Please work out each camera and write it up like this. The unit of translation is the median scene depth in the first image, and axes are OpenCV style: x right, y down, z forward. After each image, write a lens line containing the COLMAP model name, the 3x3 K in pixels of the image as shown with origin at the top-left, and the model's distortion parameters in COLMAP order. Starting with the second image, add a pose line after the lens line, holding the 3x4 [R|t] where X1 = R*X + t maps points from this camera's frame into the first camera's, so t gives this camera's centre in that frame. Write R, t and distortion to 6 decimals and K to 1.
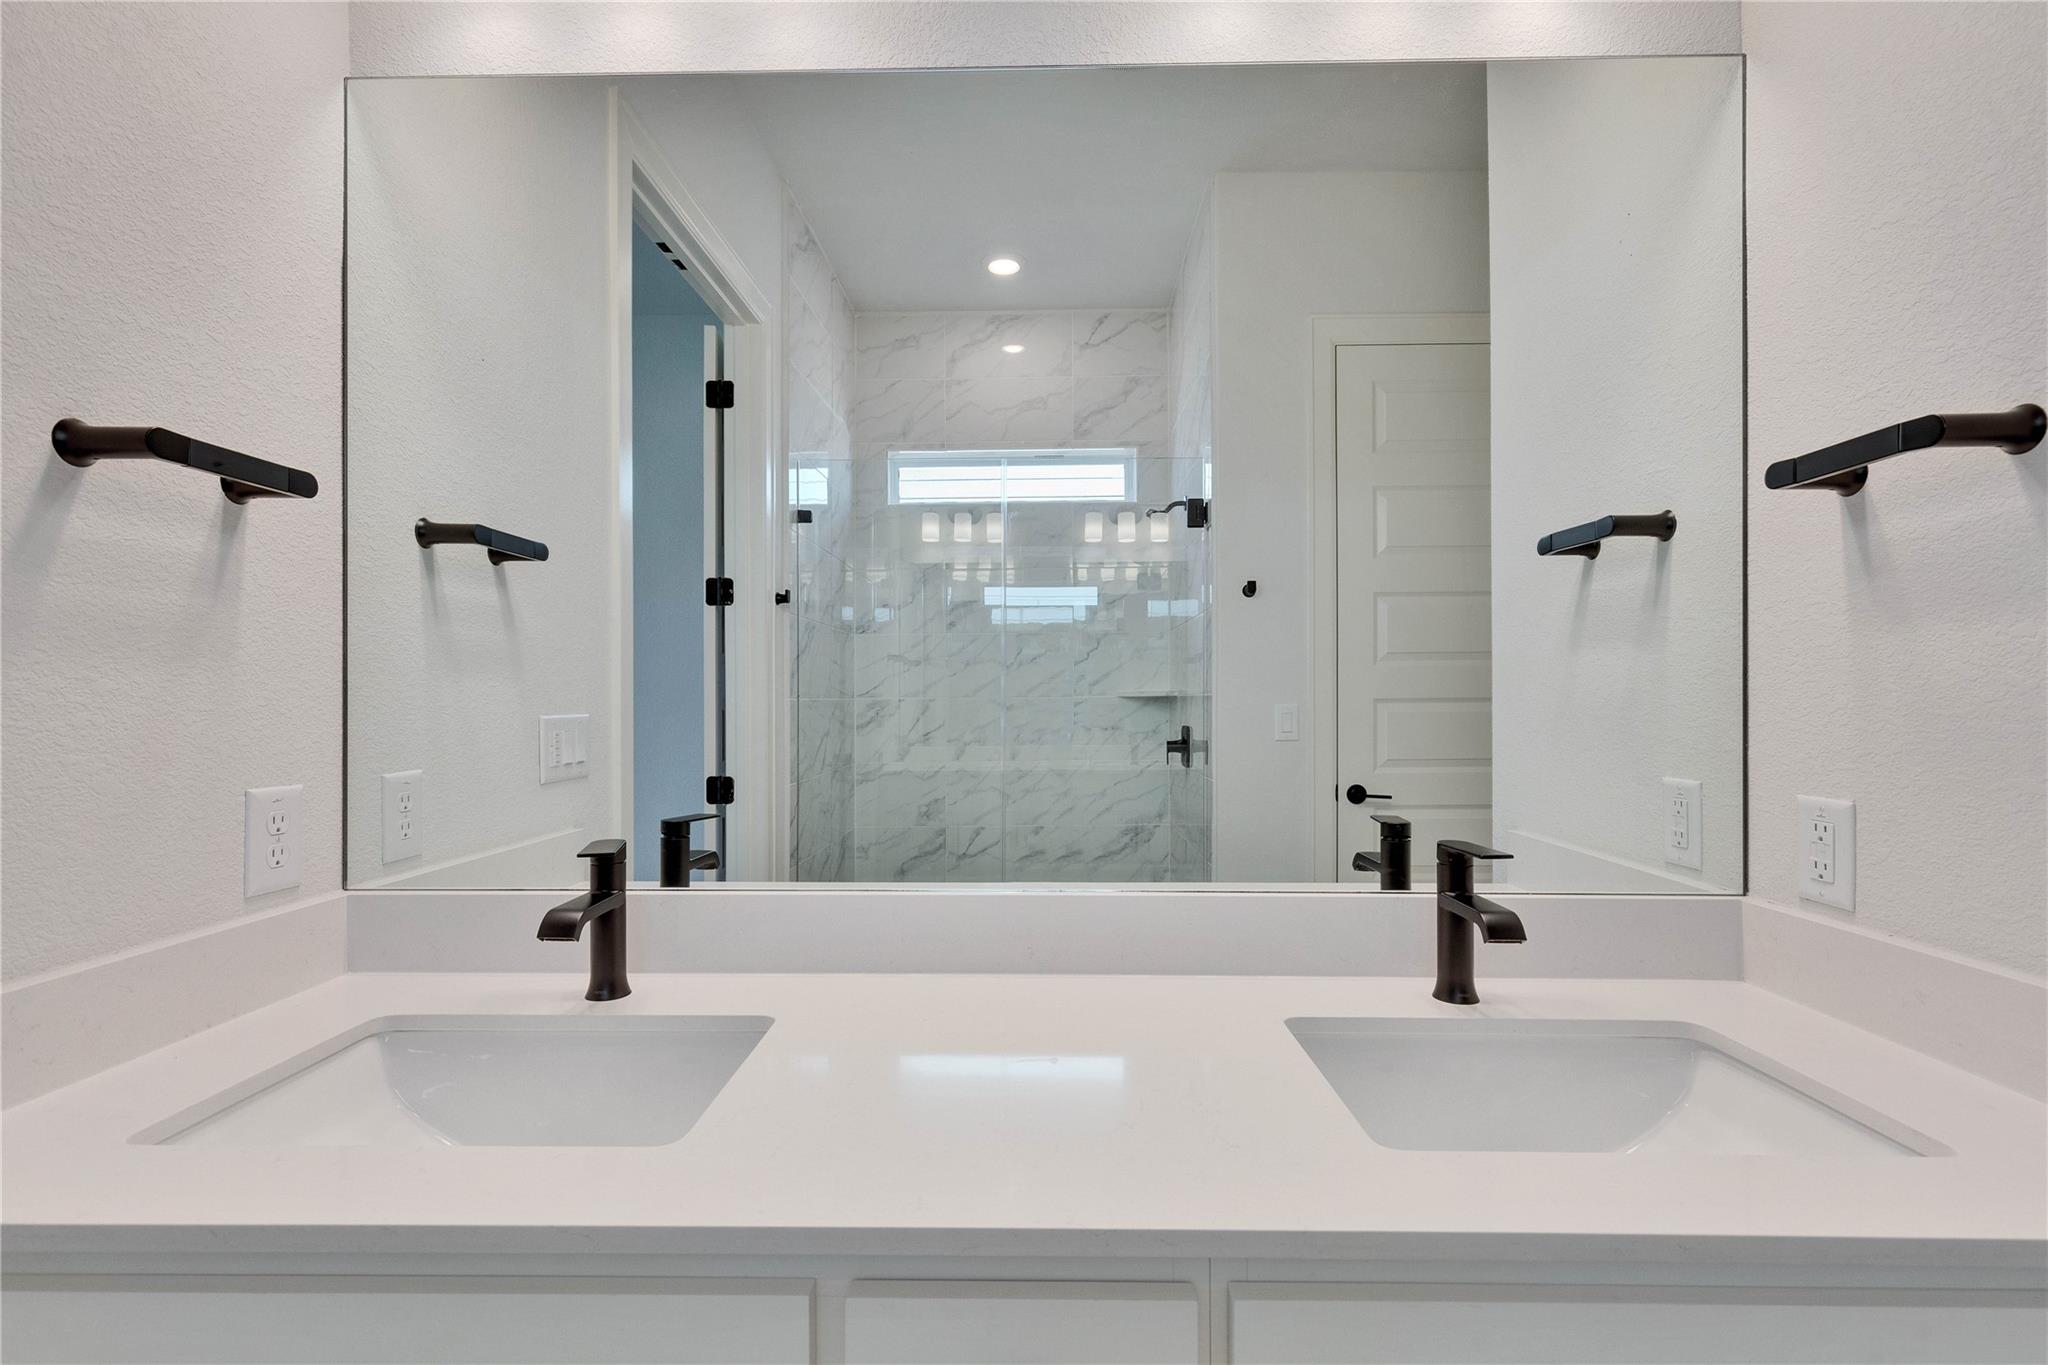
lens RADIAL K [[916.6, 0, 1025.7], [0, 916.6, 699.3], [0, 0, 1]] dist [-0.001965, -0.001072]
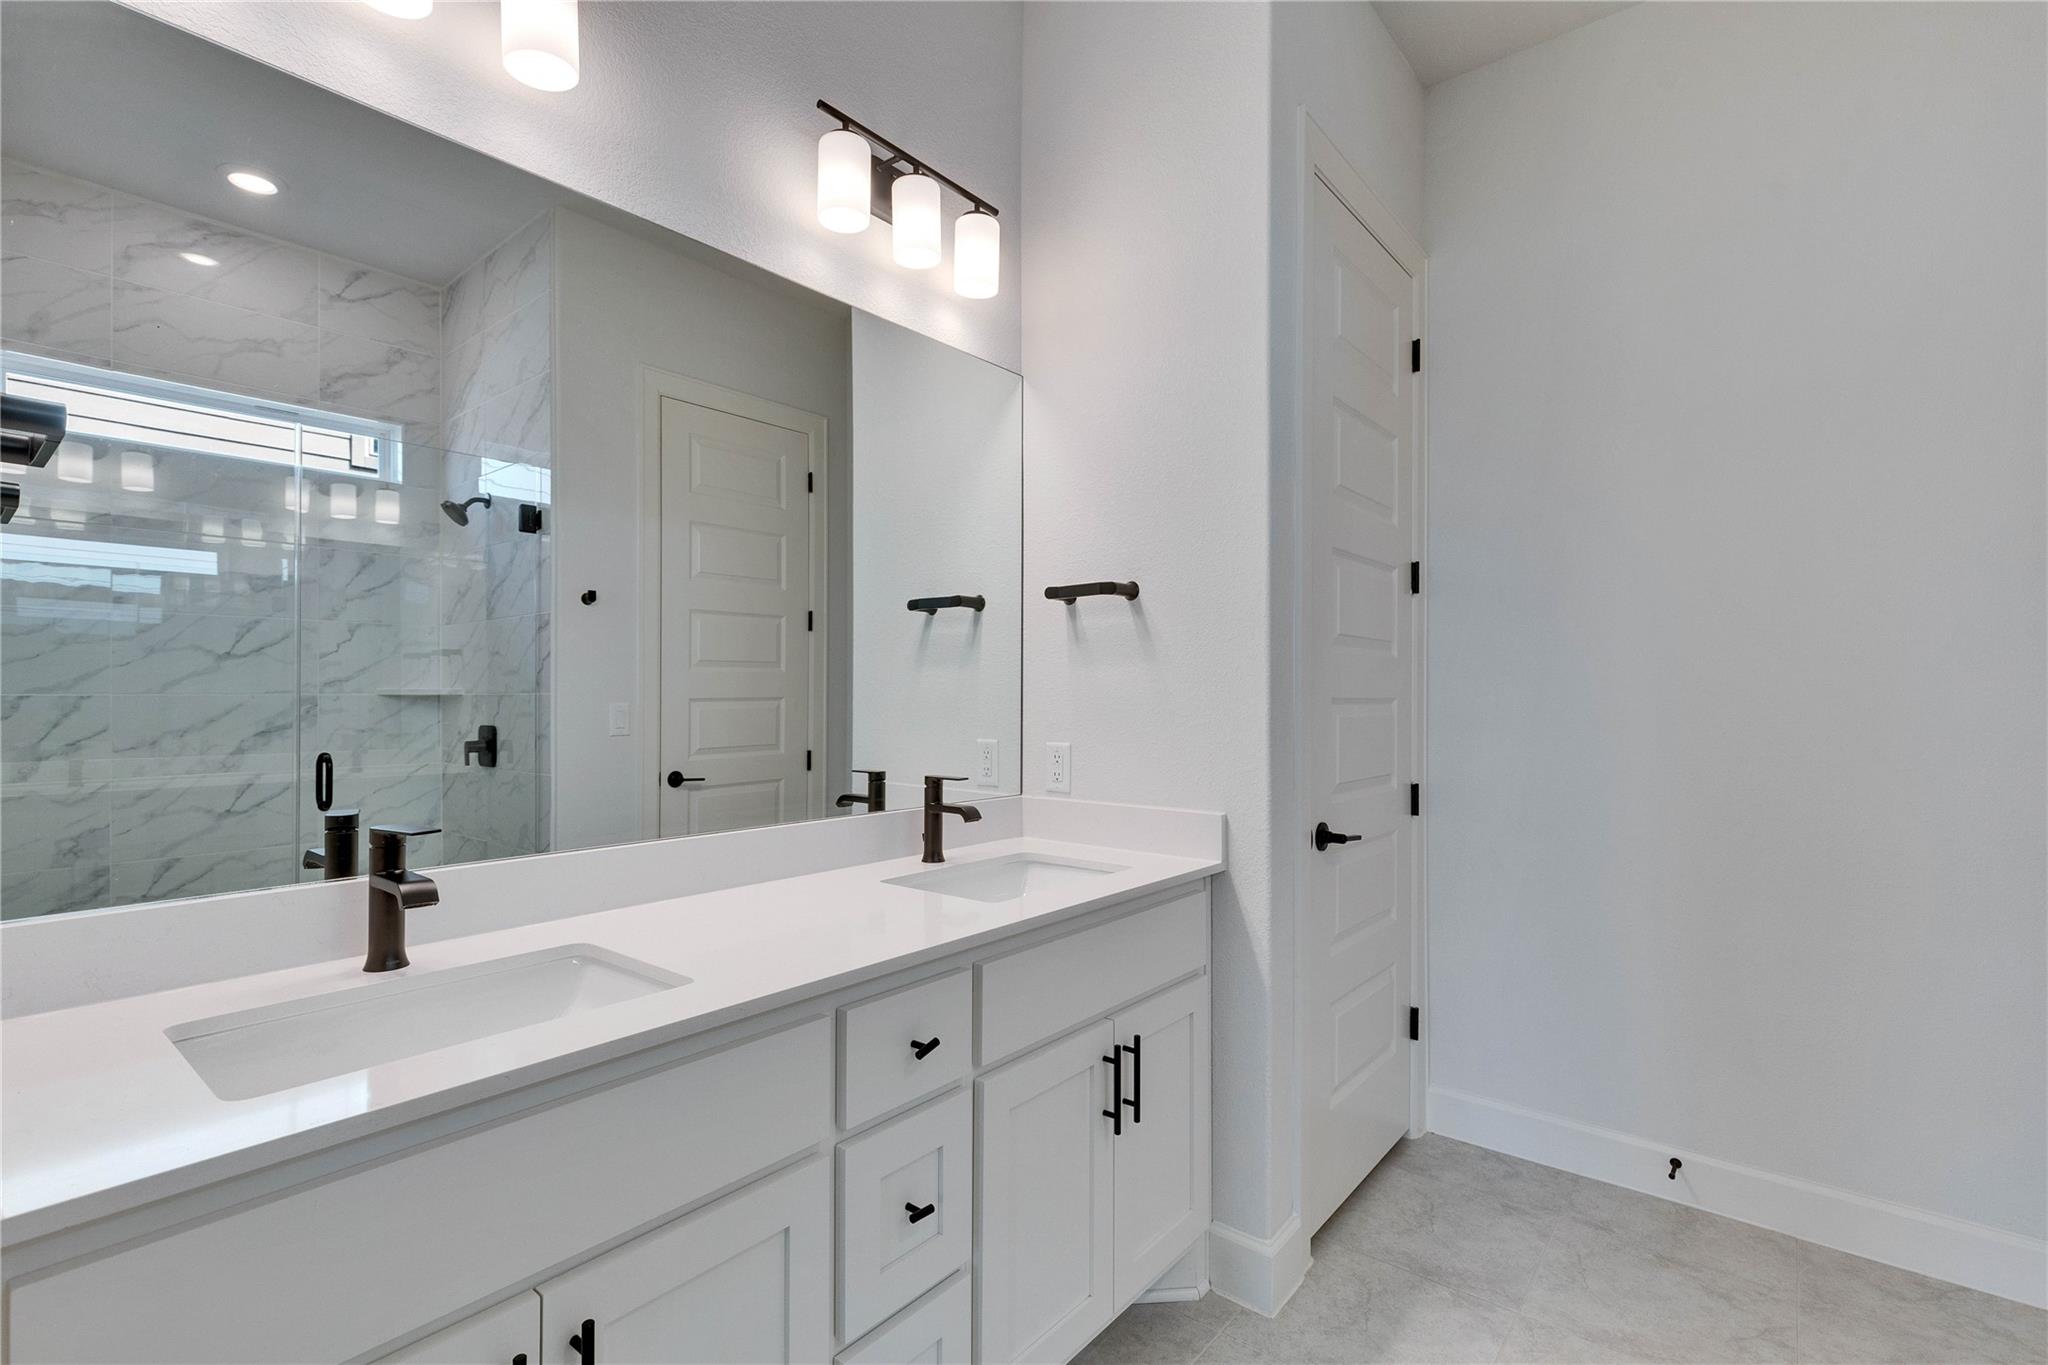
lens RADIAL K [[931.5, 0, 1024.0], [0, 931.5, 682.5], [0, 0, 1]] dist [0.002250, -0.000148]
pose [[0.632566, 0.017084, 0.774318, -0.212958], [-0.001728, 0.999785, -0.020647, 0.002831], [-0.774504, 0.011722, 0.632460, -0.079698]]
